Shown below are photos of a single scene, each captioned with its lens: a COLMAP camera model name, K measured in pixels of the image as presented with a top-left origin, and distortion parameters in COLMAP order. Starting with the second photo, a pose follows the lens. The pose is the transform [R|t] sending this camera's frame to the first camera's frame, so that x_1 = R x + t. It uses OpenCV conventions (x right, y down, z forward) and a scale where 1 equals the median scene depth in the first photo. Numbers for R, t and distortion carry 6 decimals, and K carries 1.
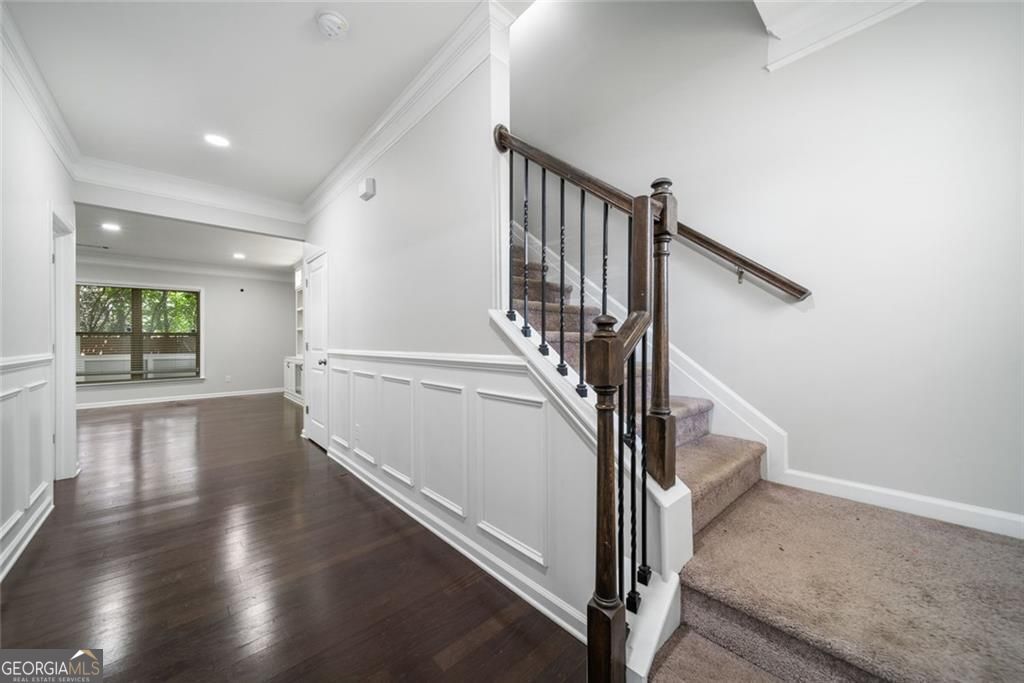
lens RADIAL K [[365.7, 0, 515.1], [0, 365.7, 343.4], [0, 0, 1]] dist [0.004459, -0.000138]
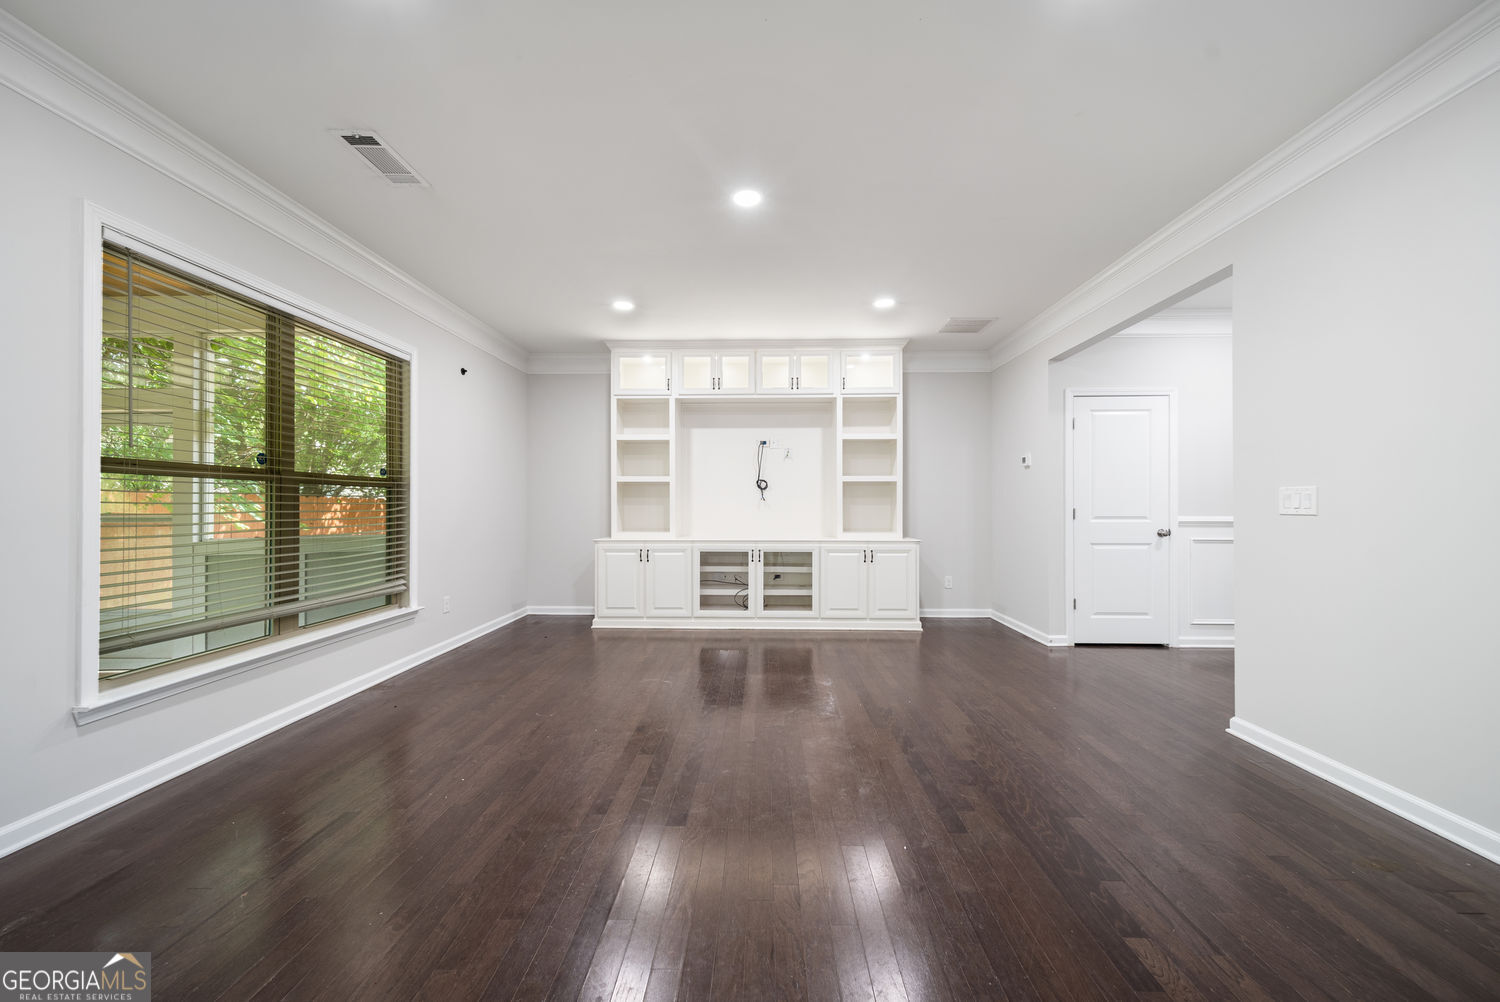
lens RADIAL K [[553.3, 0, 751.5], [0, 553.3, 505.6], [0, 0, 1]] dist [0.016621, 0.000003]
pose [[0.707330, -0.000590, 0.706884, -1.073786], [0.006795, 0.999959, -0.005964, 0.003707], [-0.706851, 0.009022, 0.707305, 0.432652]]
